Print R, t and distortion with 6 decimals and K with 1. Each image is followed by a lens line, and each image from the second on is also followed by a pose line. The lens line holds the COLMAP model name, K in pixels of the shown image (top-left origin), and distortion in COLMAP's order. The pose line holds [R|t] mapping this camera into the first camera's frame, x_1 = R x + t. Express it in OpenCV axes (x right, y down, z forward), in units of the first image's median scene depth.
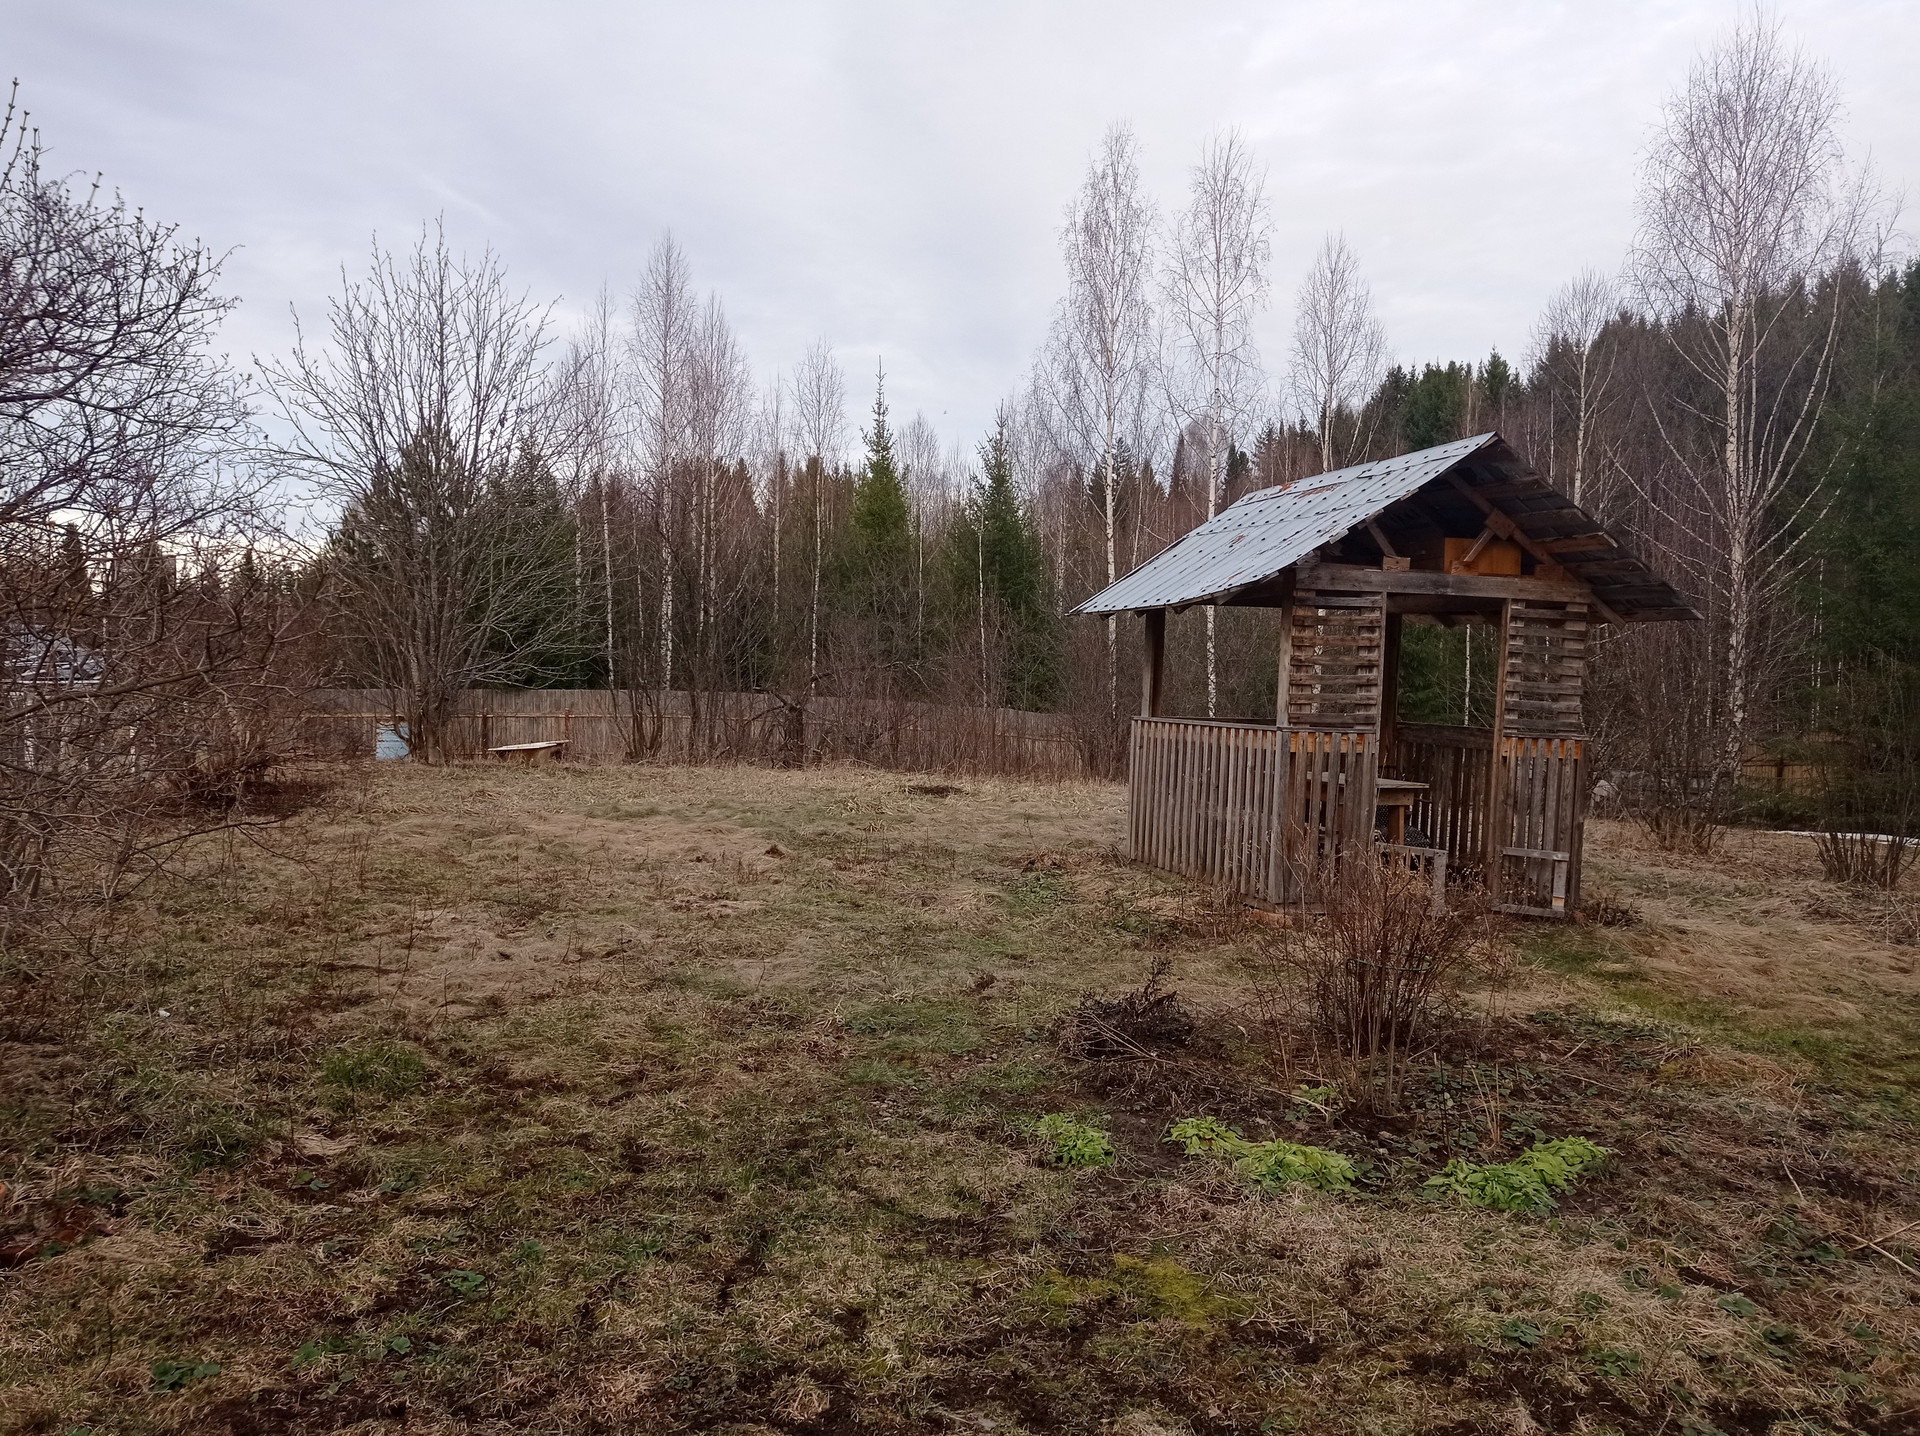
lens RADIAL K [[1439.2, 0, 962.4], [0, 1439.2, 715.1], [0, 0, 1]] dist [0.062411, -0.051959]
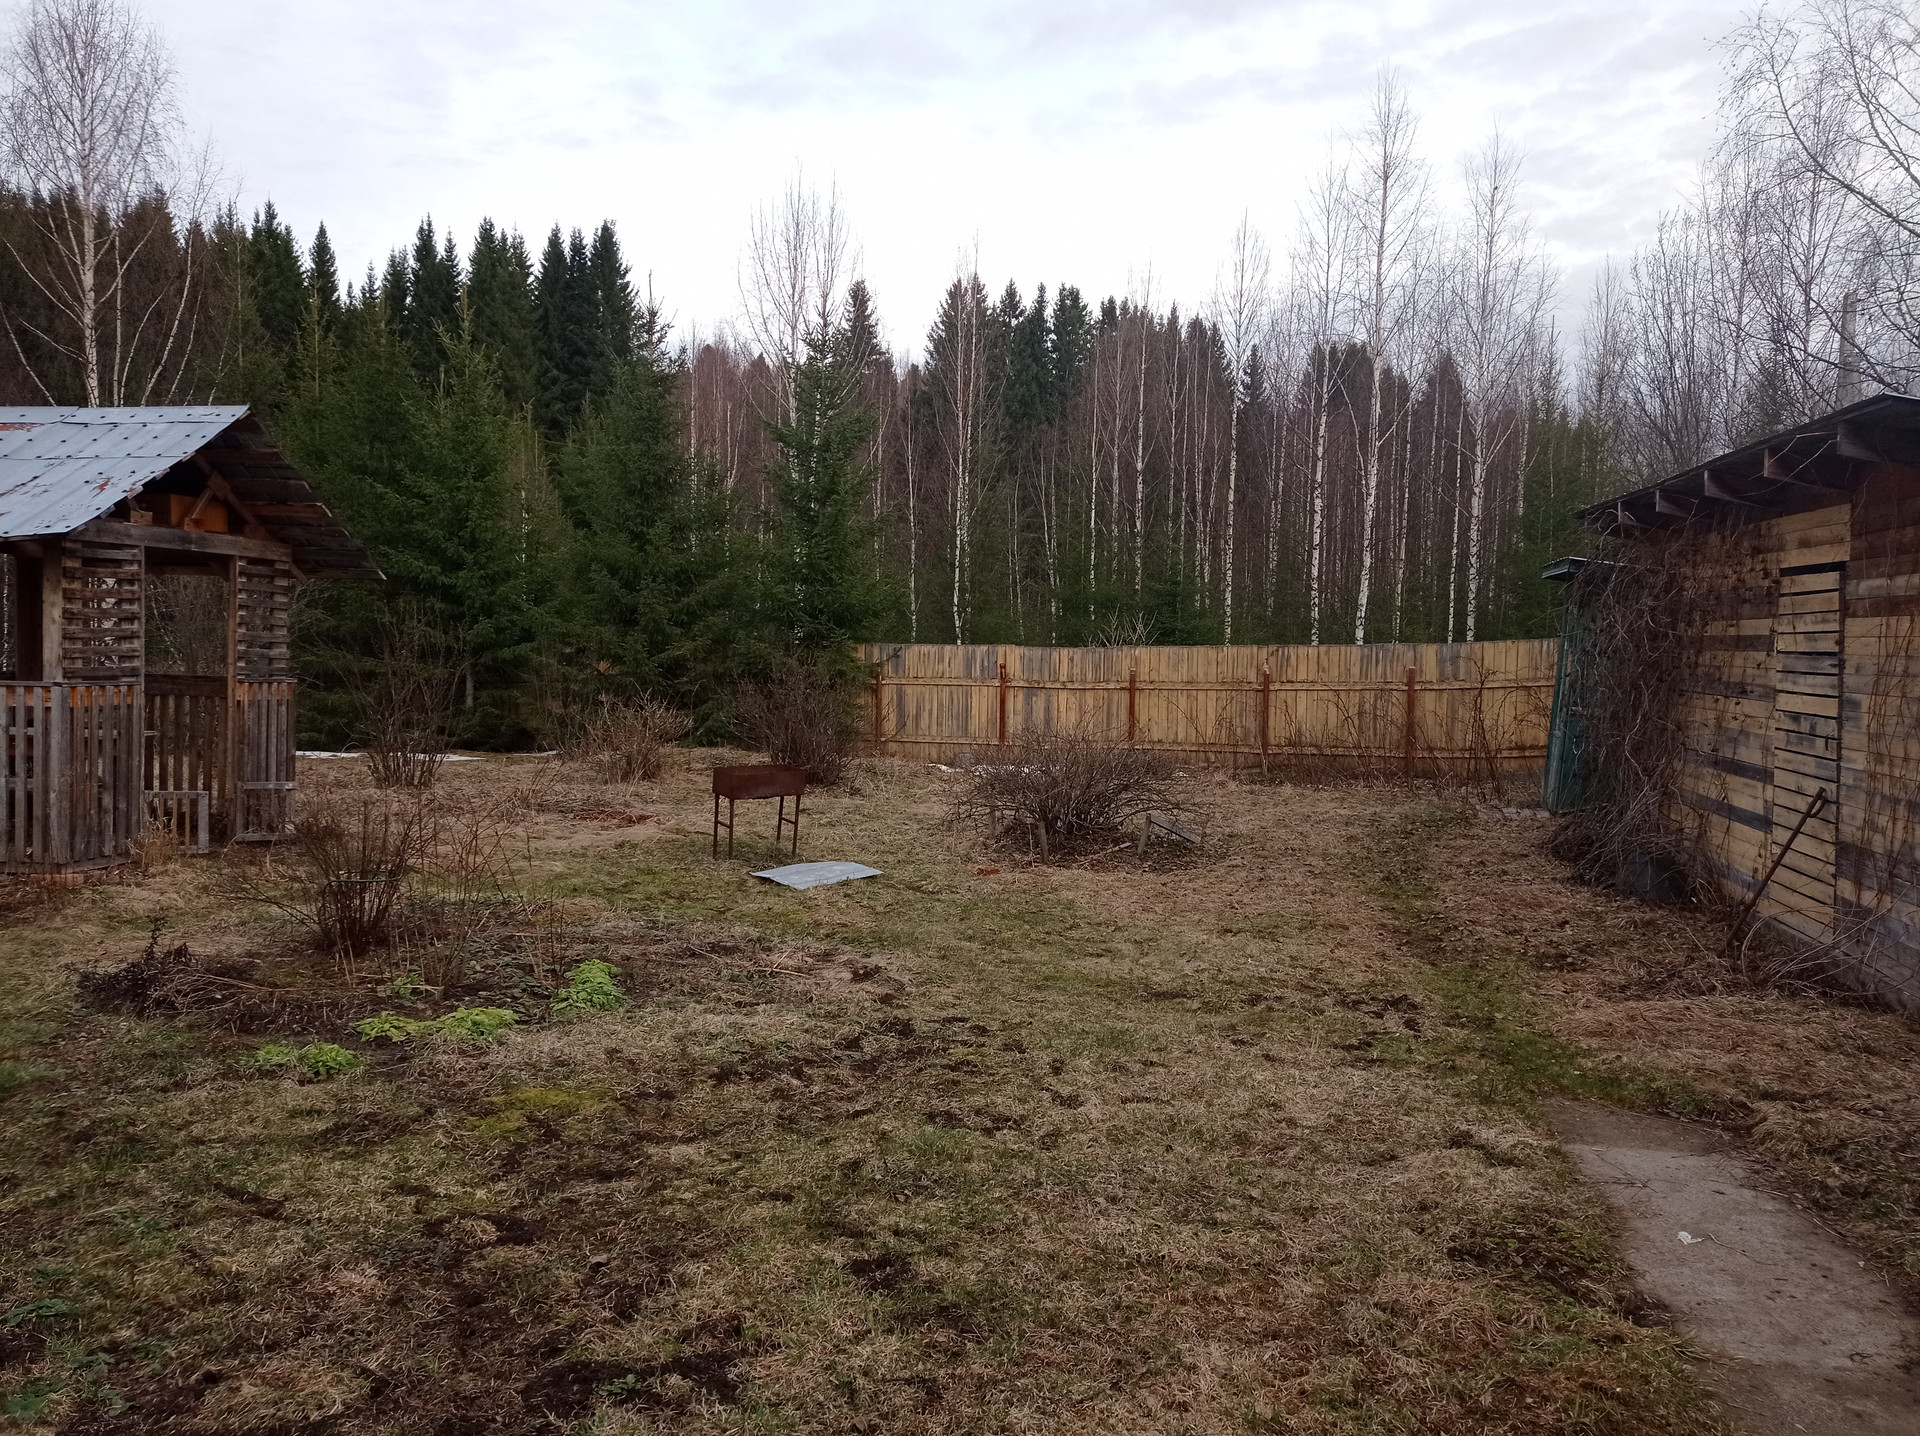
lens RADIAL K [[1439.2, 0, 965.3], [0, 1439.2, 724.7], [0, 0, 1]] dist [0.062411, -0.051959]
pose [[0.452830, -0.067983, 0.889001, -0.370210], [0.017477, 0.997574, 0.067383, -0.018307], [-0.891426, -0.014976, 0.452919, 0.012323]]
